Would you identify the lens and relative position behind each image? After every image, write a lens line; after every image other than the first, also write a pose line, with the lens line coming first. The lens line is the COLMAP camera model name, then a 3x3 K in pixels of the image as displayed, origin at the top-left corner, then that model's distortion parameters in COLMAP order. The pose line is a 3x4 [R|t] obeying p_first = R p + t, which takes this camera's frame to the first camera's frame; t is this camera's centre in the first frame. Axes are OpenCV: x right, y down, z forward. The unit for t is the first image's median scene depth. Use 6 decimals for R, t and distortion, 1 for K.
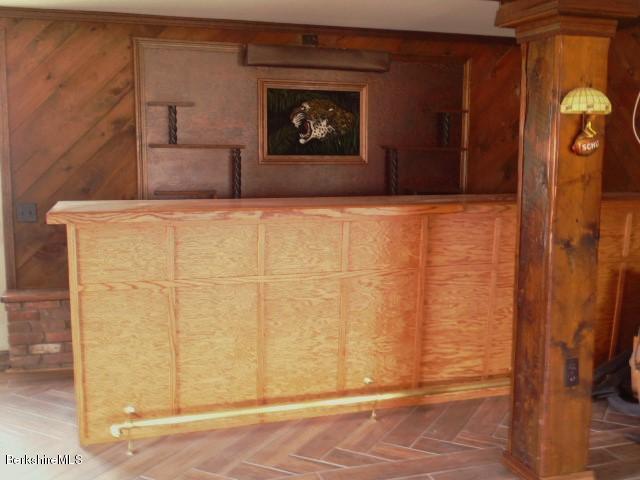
lens RADIAL K [[707.0, 0, 340.8], [0, 707.0, 232.0], [0, 0, 1]] dist [0.000992, 0.000000]
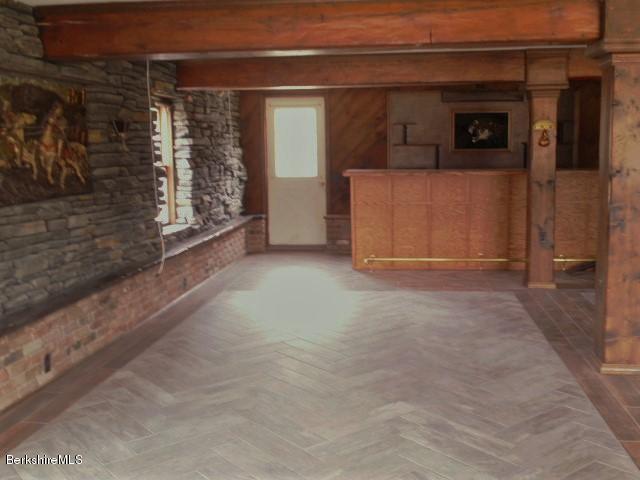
lens RADIAL K [[707.0, 0, 320.4], [0, 707.0, 240.1], [0, 0, 1]] dist [0.000992, 0.000000]
pose [[0.904318, 0.039751, -0.425004, 0.407285], [-0.032784, 0.999182, 0.023697, 0.107120], [0.425598, -0.007496, 0.904881, -0.908953]]
